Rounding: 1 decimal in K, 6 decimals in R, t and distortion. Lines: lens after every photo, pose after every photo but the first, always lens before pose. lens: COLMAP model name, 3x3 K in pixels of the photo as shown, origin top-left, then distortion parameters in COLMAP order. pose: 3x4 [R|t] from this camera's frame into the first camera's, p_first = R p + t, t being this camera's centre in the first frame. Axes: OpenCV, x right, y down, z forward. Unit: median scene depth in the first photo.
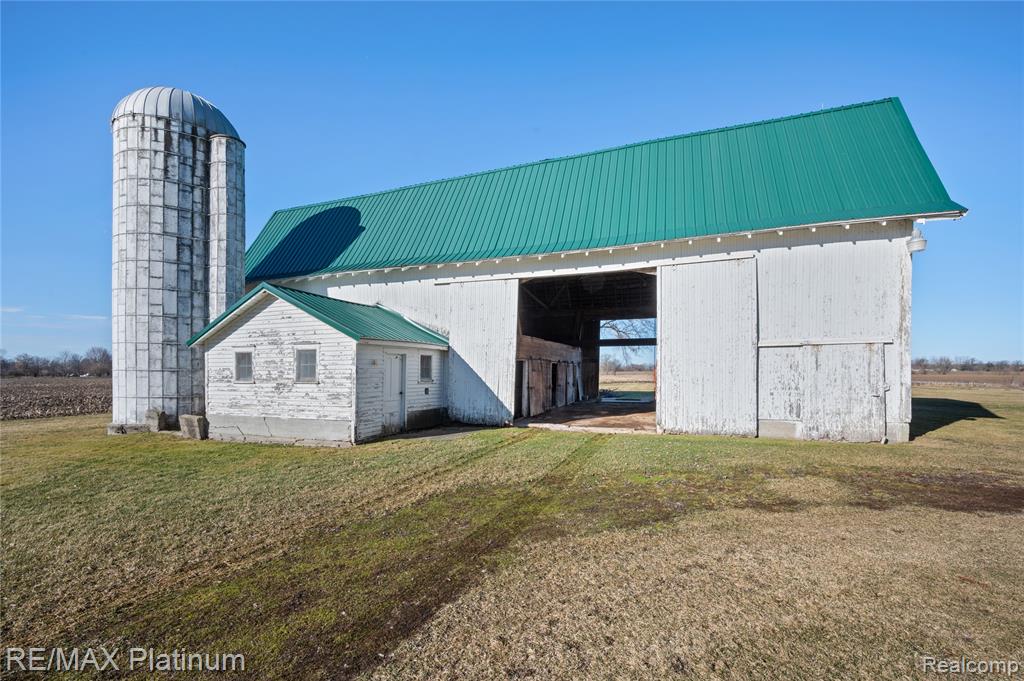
lens RADIAL K [[414.6, 0, 514.0], [0, 414.6, 364.7], [0, 0, 1]] dist [0.009973, -0.001274]
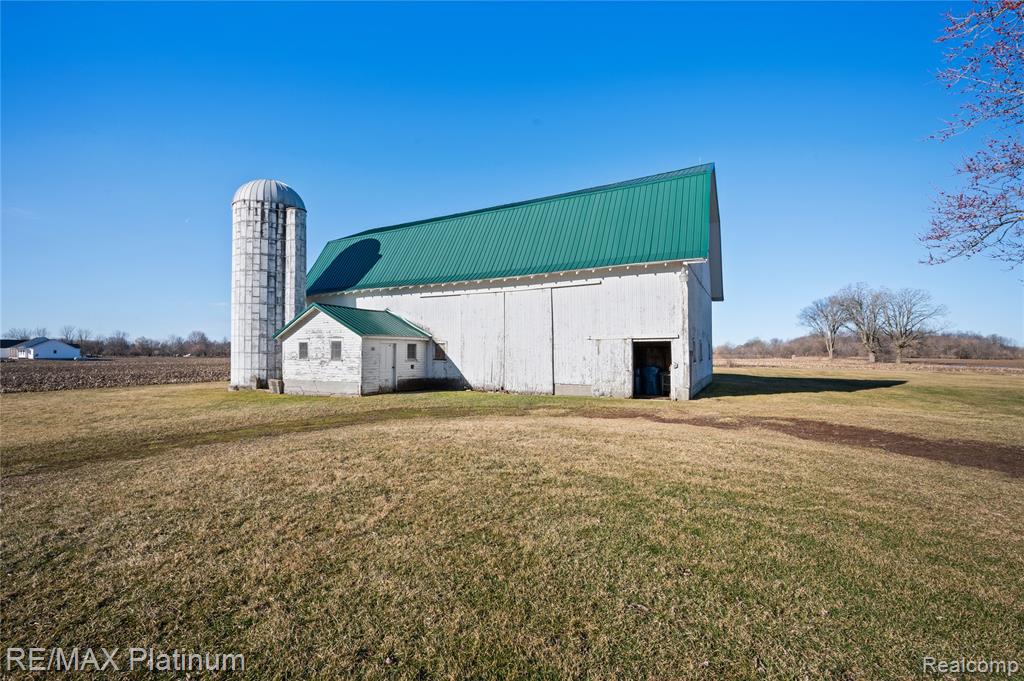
lens RADIAL K [[414.6, 0, 512.2], [0, 414.6, 344.3], [0, 0, 1]] dist [0.009973, -0.001274]
pose [[0.991174, 0.000954, -0.132562, 0.369104], [-0.001701, 0.999983, -0.005524, -0.012705], [0.132555, 0.005701, 0.991159, -0.498905]]
